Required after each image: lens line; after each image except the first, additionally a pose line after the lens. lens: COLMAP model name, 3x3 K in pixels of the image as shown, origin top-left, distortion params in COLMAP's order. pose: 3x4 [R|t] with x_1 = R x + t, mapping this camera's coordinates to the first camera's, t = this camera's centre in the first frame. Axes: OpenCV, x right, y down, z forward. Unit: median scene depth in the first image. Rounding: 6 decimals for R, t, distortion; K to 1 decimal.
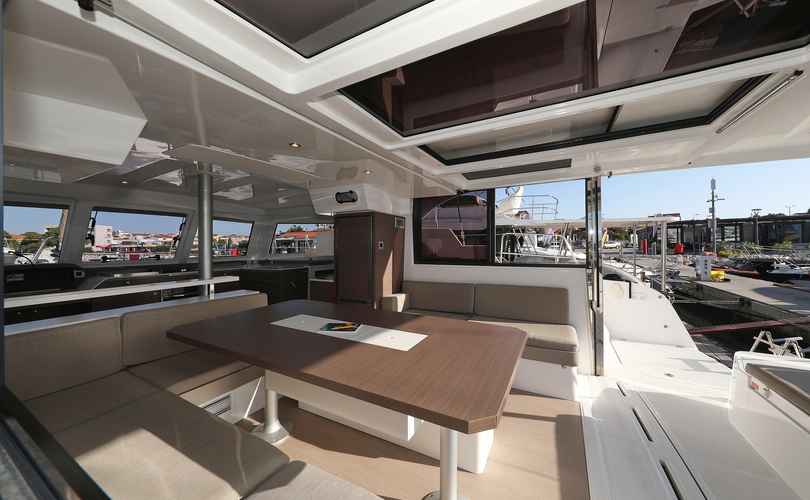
lens RADIAL K [[276.2, 0, 405.0], [0, 276.2, 250.0], [0, 0, 1]] dist [-0.000764, -0.000032]
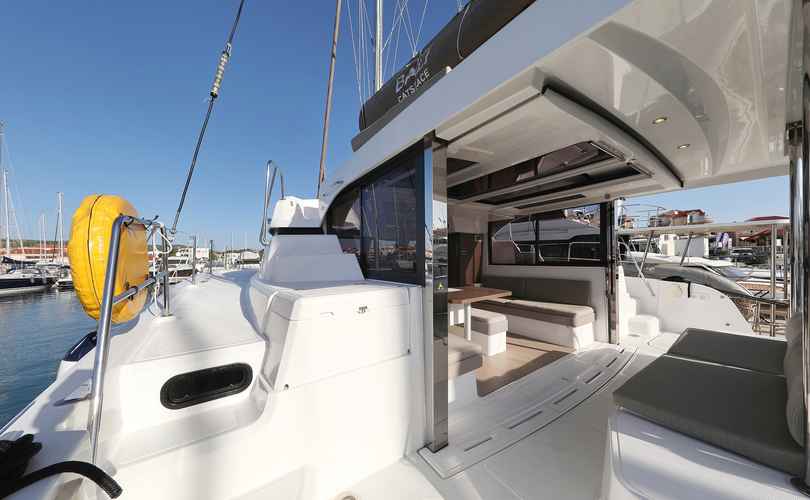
lens RADIAL K [[256.3, 0, 403.0], [0, 256.3, 264.4], [0, 0, 1]] dist [0.001443, -0.000007]
pose [[0.891185, 0.008085, -0.453568, 0.296202], [0.001285, 0.999792, 0.020347, 0.022576], [0.453639, -0.018716, 0.890989, -0.552234]]
